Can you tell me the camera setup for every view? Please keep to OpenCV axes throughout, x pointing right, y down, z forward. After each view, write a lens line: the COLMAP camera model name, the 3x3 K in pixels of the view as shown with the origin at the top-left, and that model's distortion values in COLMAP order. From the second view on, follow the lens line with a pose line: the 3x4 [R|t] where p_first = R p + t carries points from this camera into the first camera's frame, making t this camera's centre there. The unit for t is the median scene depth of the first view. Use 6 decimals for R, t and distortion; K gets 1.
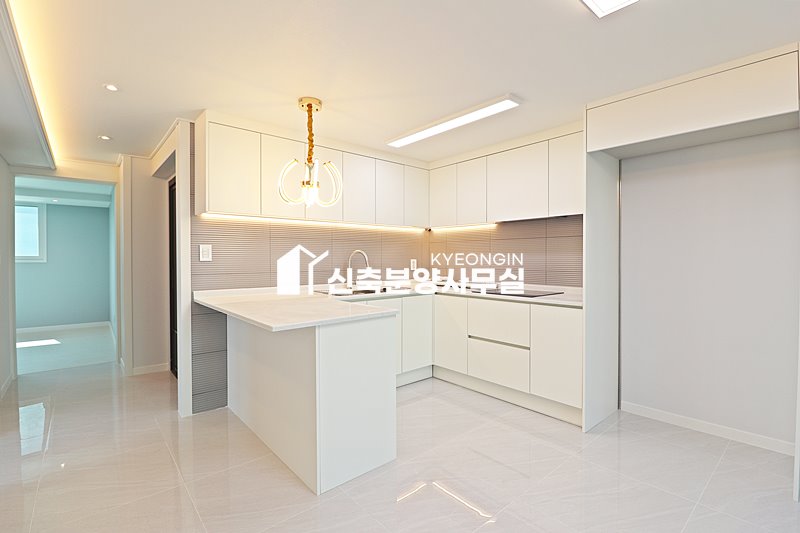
lens RADIAL K [[371.8, 0, 401.9], [0, 371.8, 258.3], [0, 0, 1]] dist [-0.008418, -0.008845]
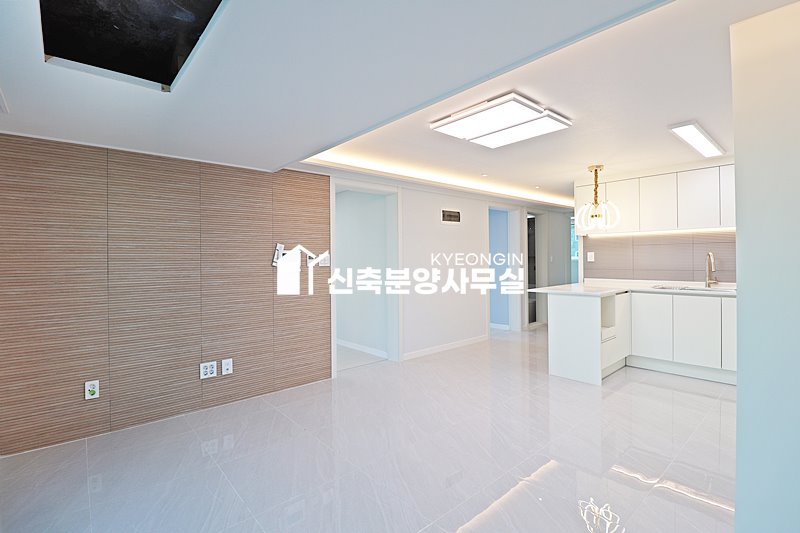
lens RADIAL K [[371.8, 0, 398.0], [0, 371.8, 258.8], [0, 0, 1]] dist [-0.008418, -0.008845]
pose [[-0.012603, 0.004619, -0.999910, 1.190855], [0.011165, 0.999928, 0.004479, -0.022393], [0.999858, -0.011107, -0.012654, 0.110241]]
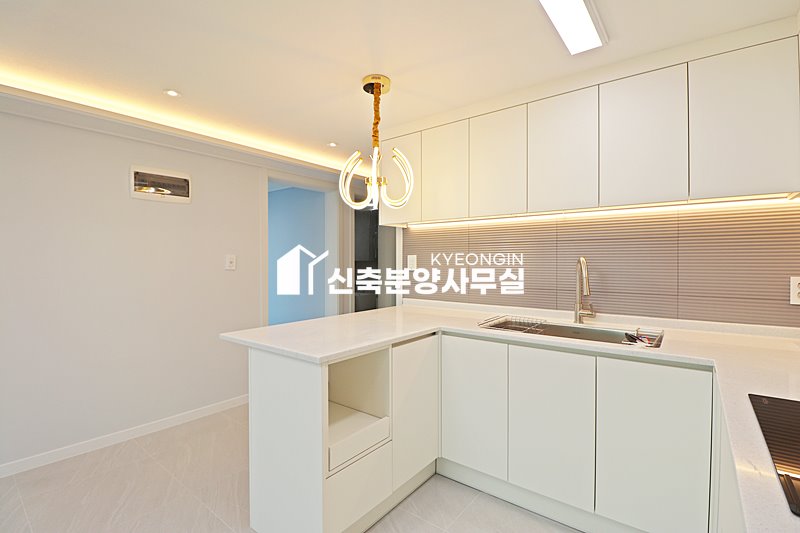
lens RADIAL K [[371.8, 0, 408.5], [0, 371.8, 260.3], [0, 0, 1]] dist [-0.008418, -0.008845]
pose [[0.184066, 0.000667, -0.982914, 0.477759], [-0.000480, 1.000000, 0.000589, -0.021908], [0.982914, 0.000363, 0.184066, 0.770361]]
